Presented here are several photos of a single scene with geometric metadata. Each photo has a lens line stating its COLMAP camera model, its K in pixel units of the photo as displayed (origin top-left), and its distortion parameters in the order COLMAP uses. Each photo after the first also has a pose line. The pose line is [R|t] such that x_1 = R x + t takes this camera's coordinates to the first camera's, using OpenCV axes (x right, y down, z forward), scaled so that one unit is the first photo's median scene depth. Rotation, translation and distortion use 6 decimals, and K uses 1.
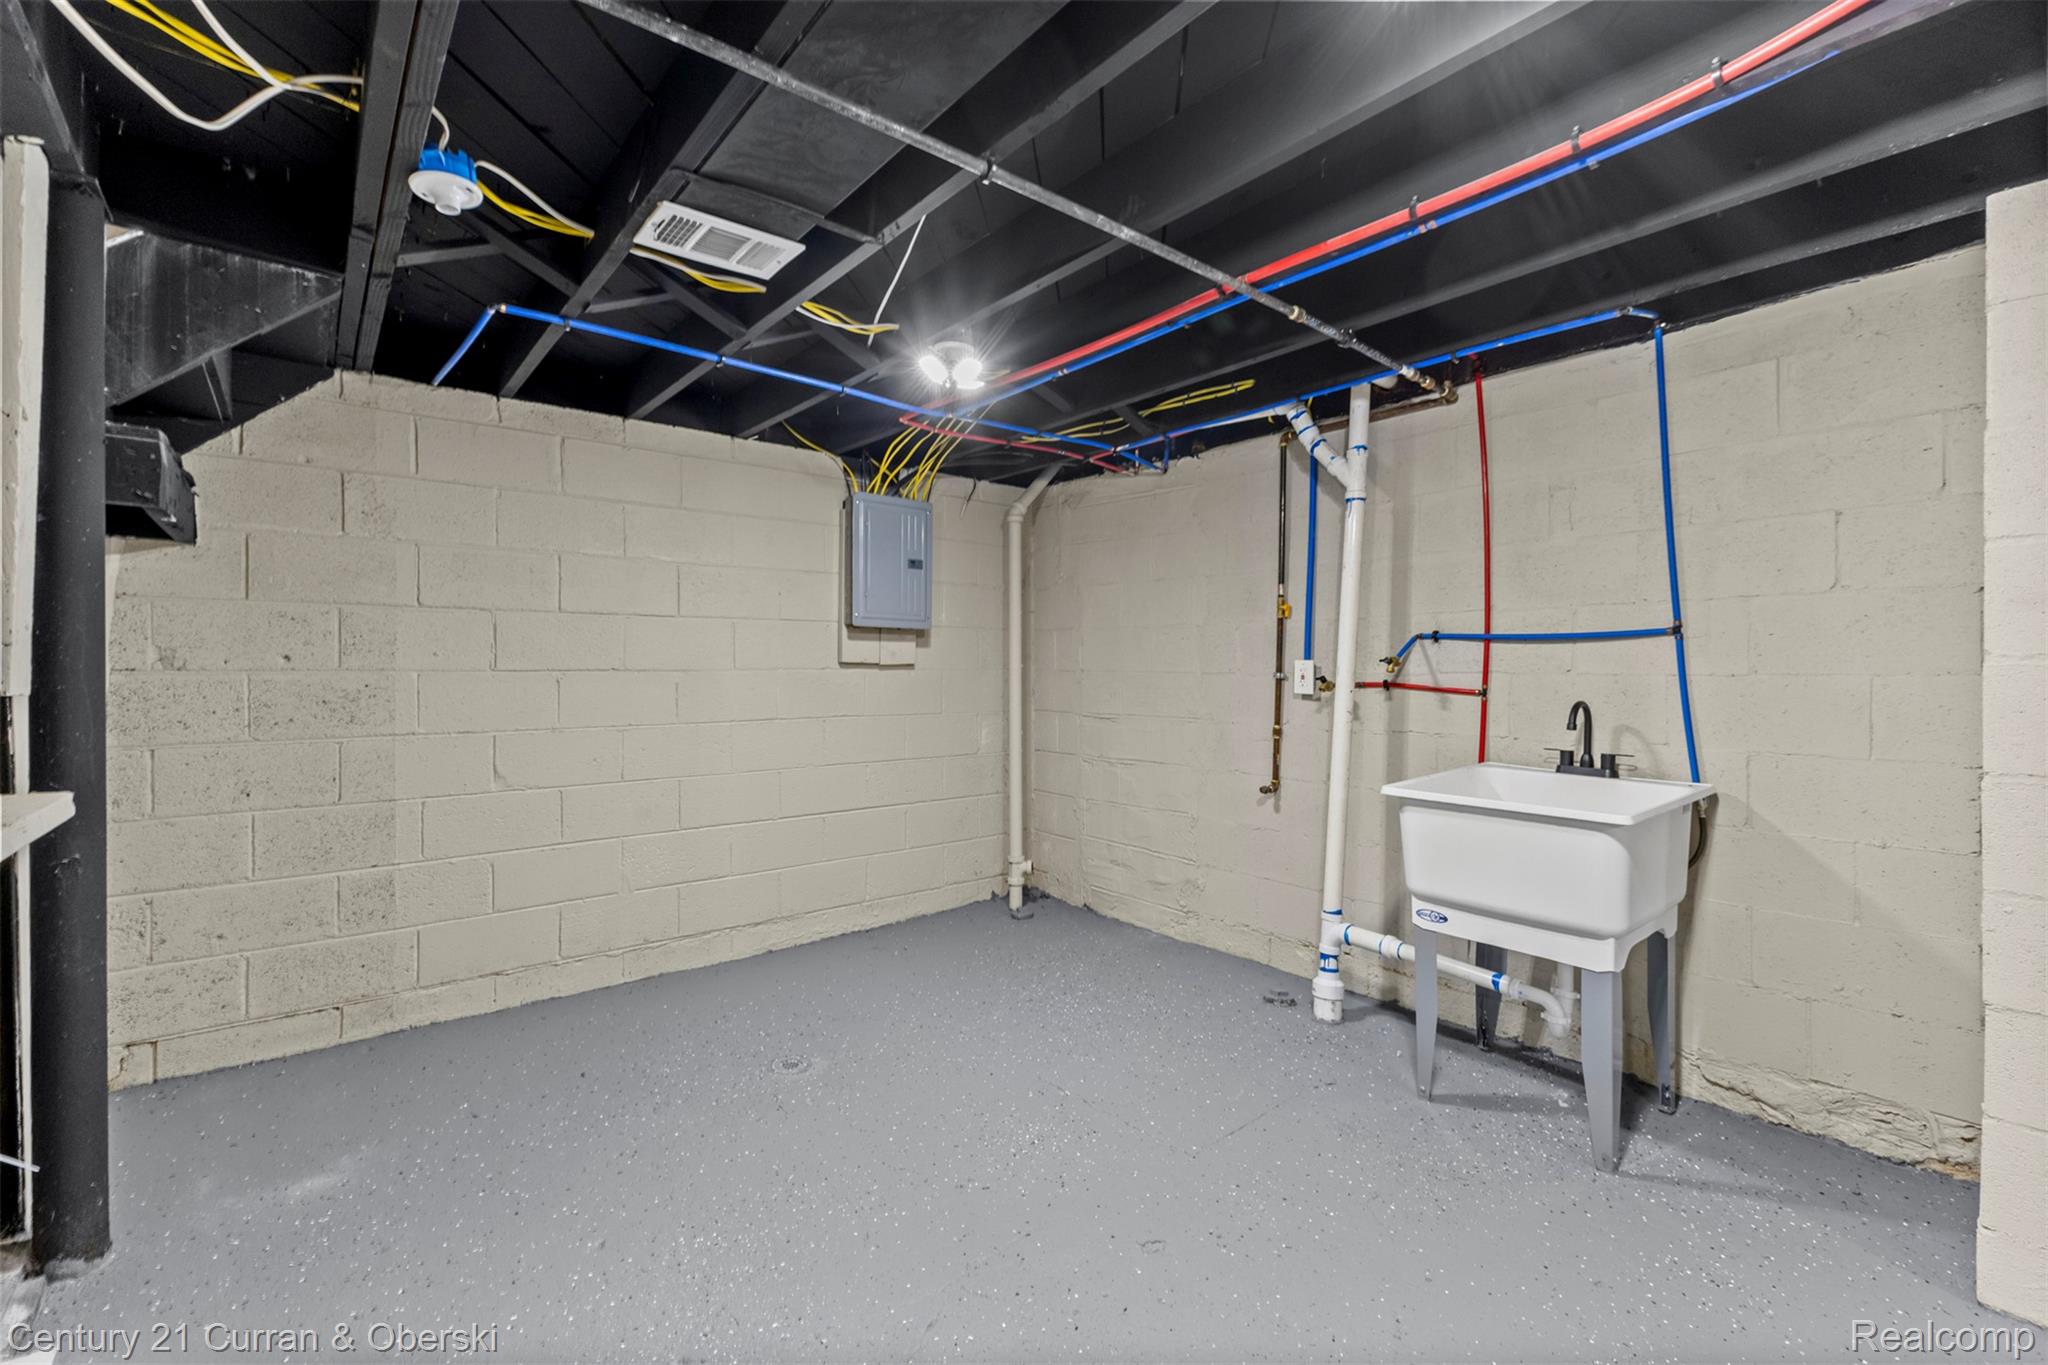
lens RADIAL K [[881.4, 0, 1029.0], [0, 881.4, 674.0], [0, 0, 1]] dist [0.011980, -0.000652]
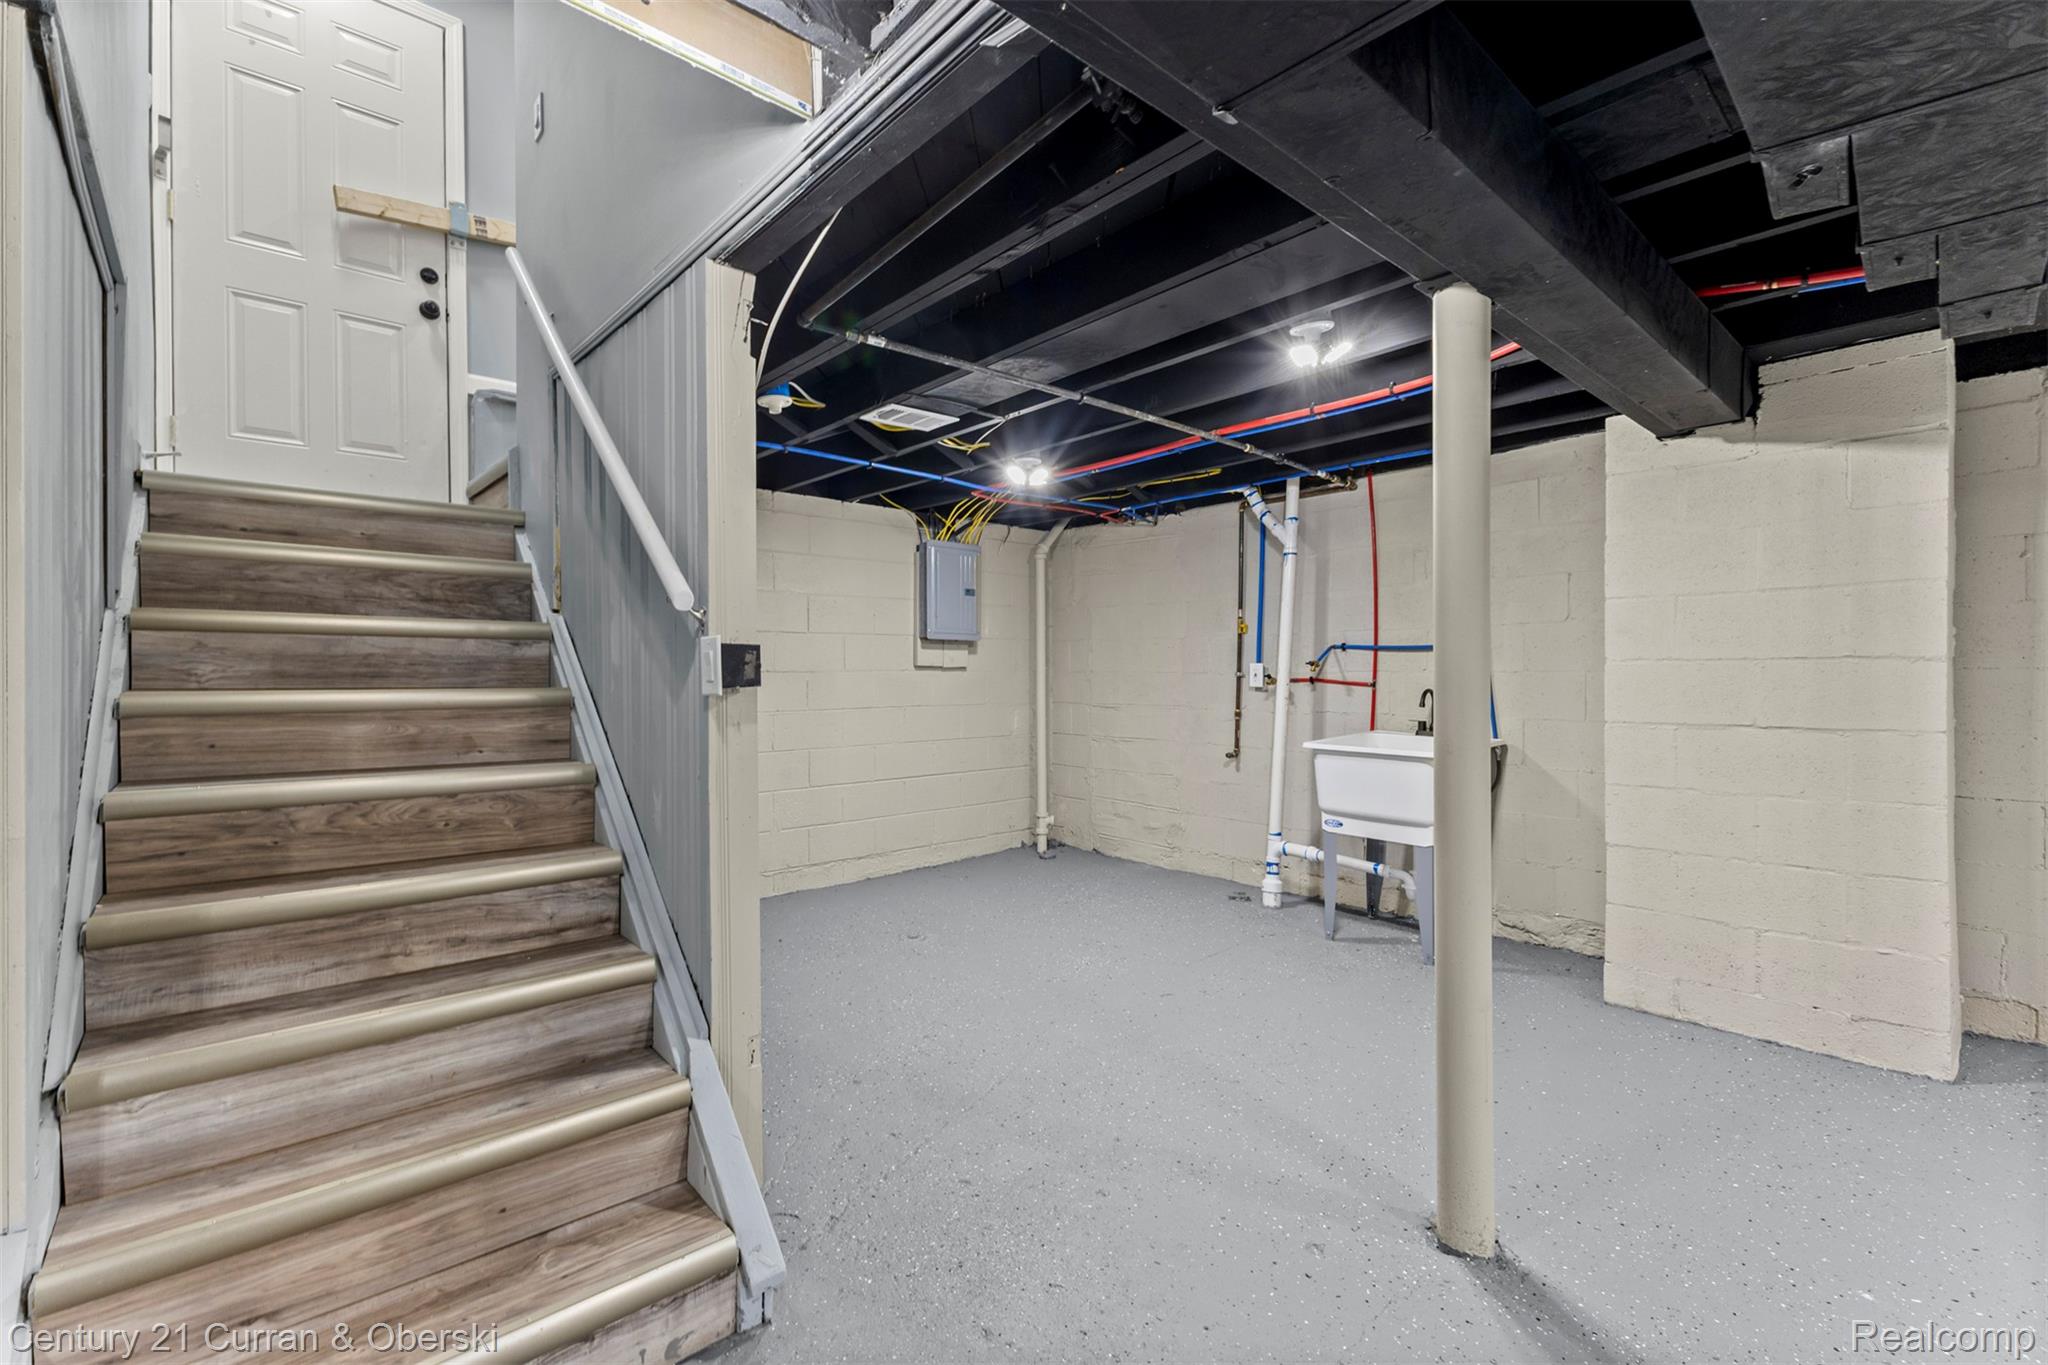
lens RADIAL K [[888.3, 0, 1024.0], [0, 888.3, 682.5], [0, 0, 1]] dist [0.003051, -0.000609]
pose [[0.999264, -0.003854, 0.038169, -0.123865], [0.003657, 0.999980, 0.005231, 0.006870], [-0.038188, -0.005088, 0.999258, -0.440653]]
